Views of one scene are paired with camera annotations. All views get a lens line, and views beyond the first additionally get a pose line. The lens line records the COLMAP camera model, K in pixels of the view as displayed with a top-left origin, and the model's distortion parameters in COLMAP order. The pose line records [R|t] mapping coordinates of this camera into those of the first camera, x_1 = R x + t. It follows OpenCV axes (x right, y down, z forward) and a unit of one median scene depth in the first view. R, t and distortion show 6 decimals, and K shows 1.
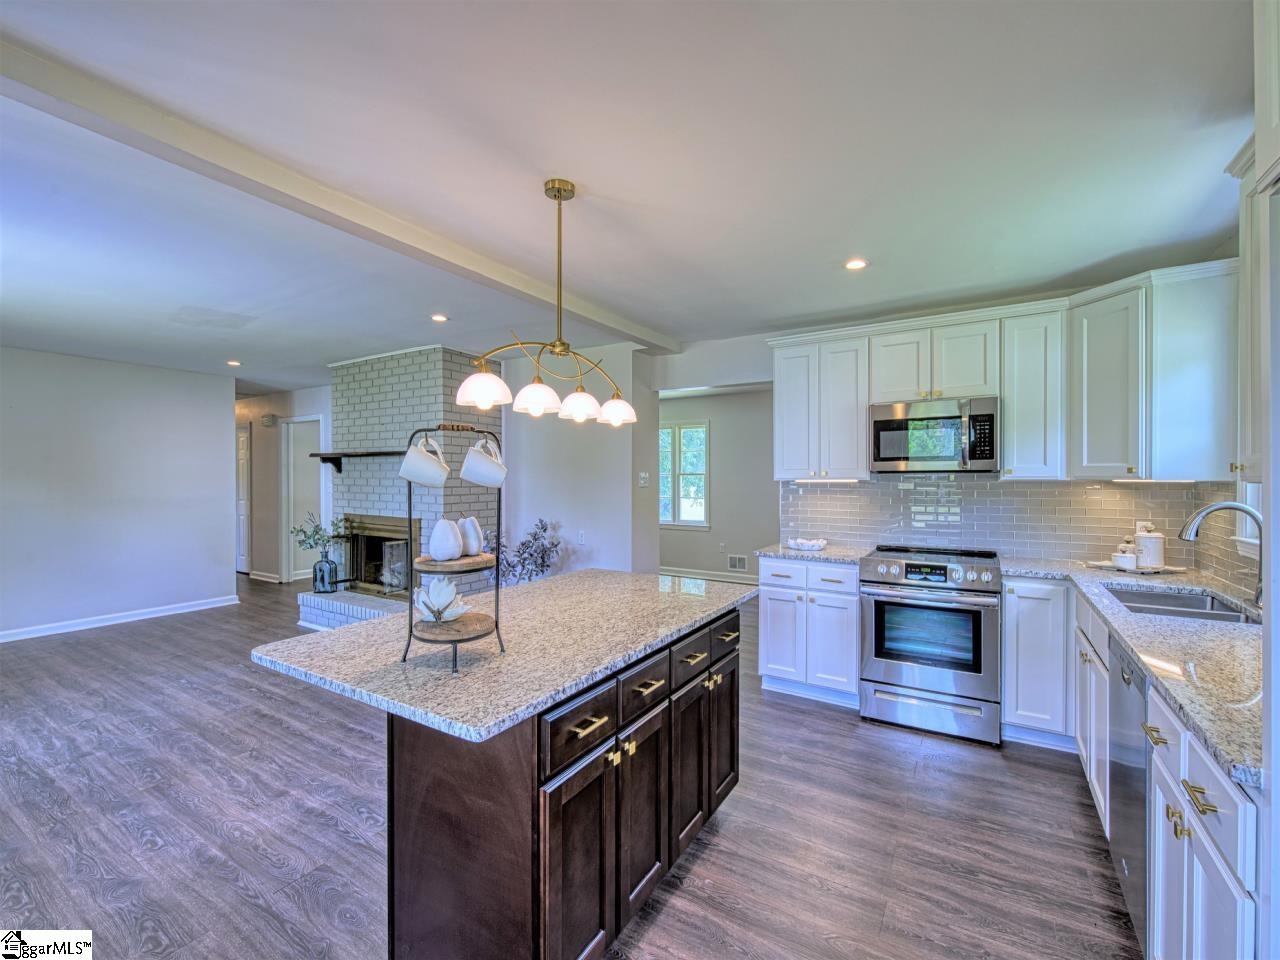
lens RADIAL K [[555.6, 0, 648.1], [0, 555.6, 480.5], [0, 0, 1]] dist [0.004314, -0.003747]
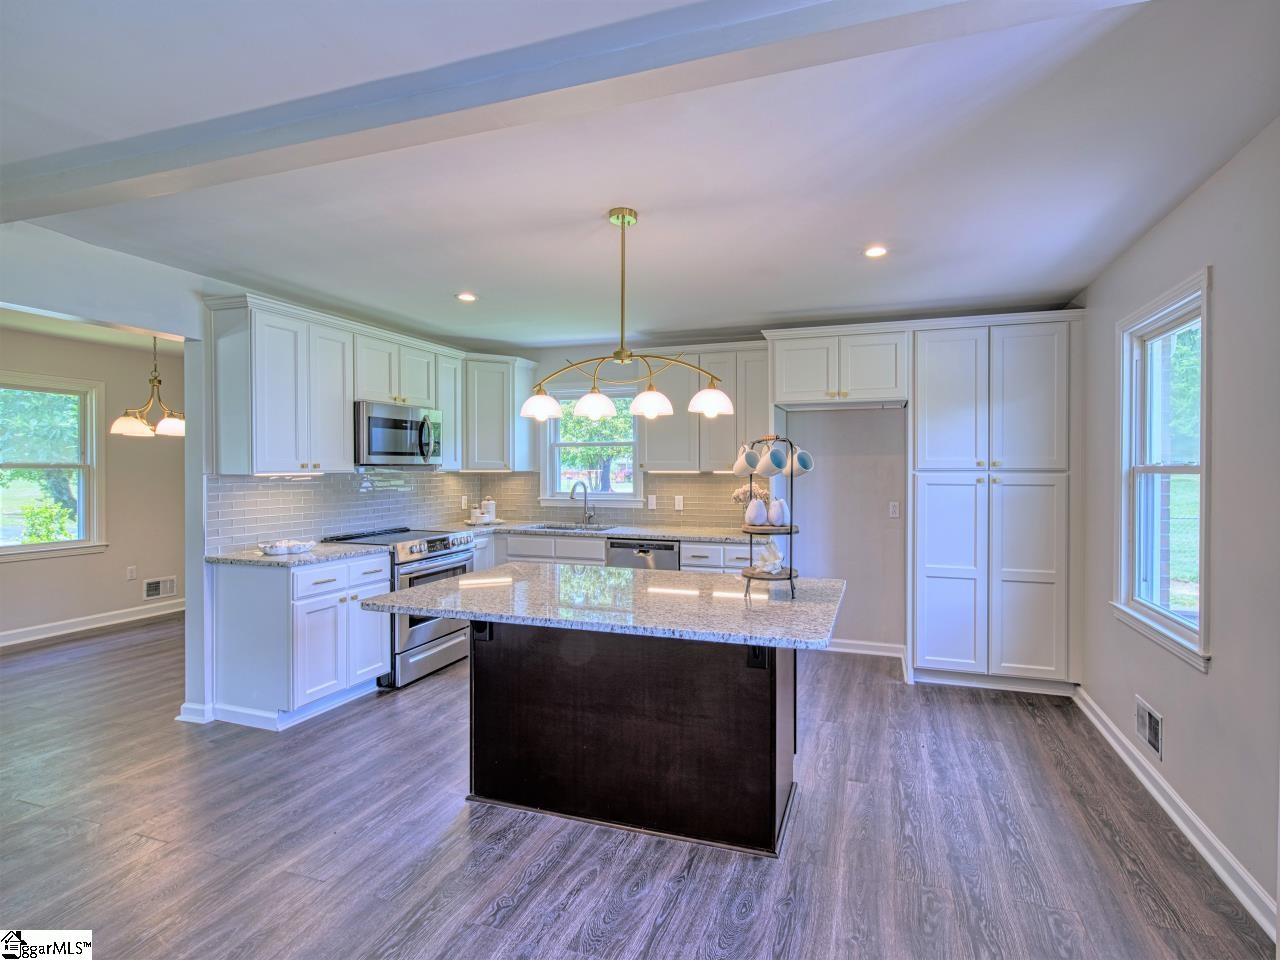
lens RADIAL K [[555.6, 0, 648.1], [0, 555.6, 480.5], [0, 0, 1]] dist [0.004314, -0.003747]
pose [[-0.180236, -0.024858, 0.983309, -0.823442], [0.003747, 0.999656, 0.025958, -0.012024], [-0.983616, 0.008362, -0.180081, 0.752675]]
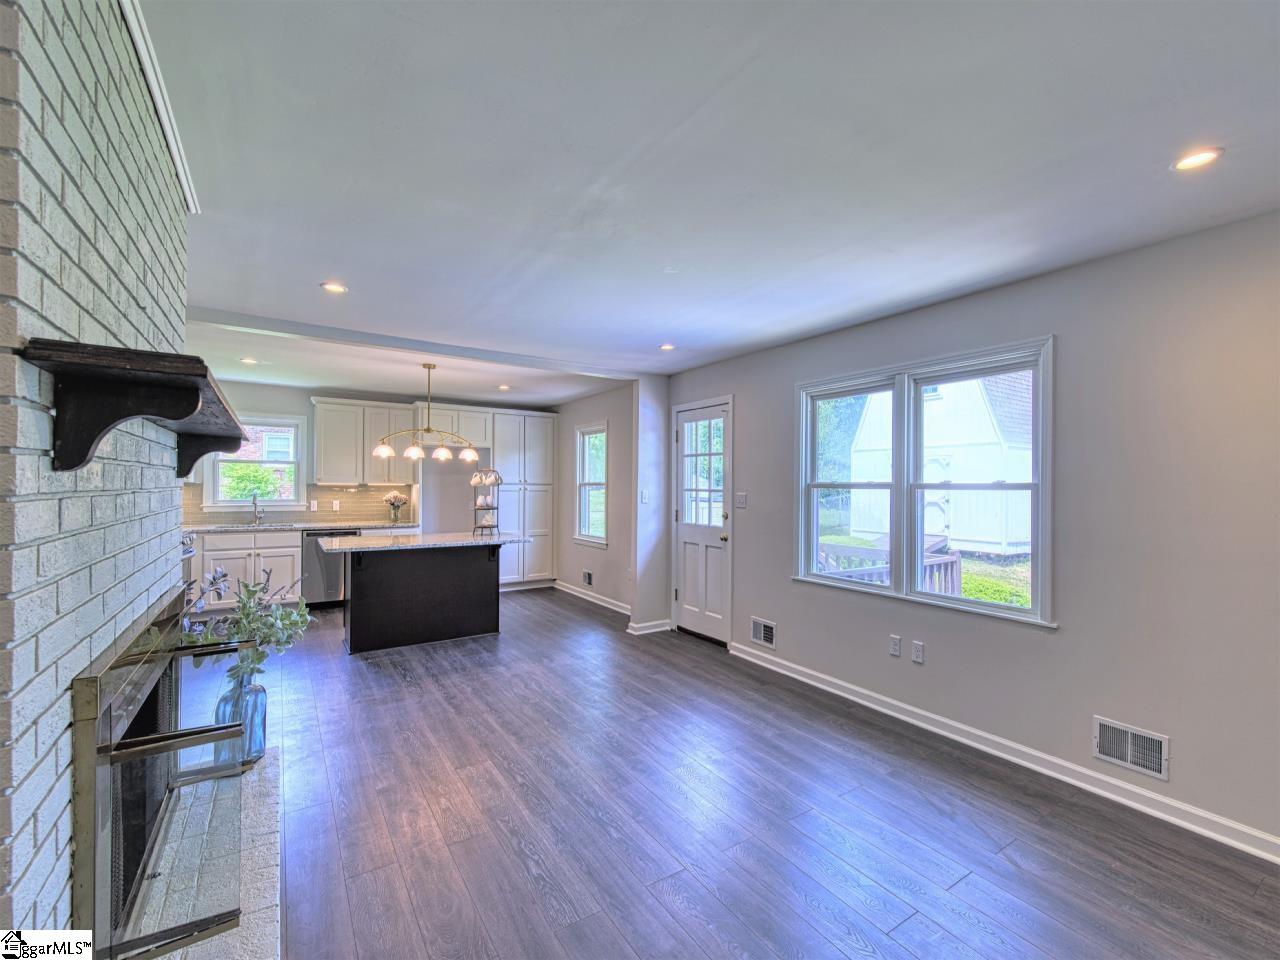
lens RADIAL K [[555.6, 0, 648.1], [0, 555.6, 480.5], [0, 0, 1]] dist [0.004314, -0.003747]
pose [[-0.906714, -0.009838, 0.421632, -1.333994], [-0.012216, 0.999921, -0.002938, -0.016503], [-0.421570, -0.007815, -0.906762, 1.823051]]
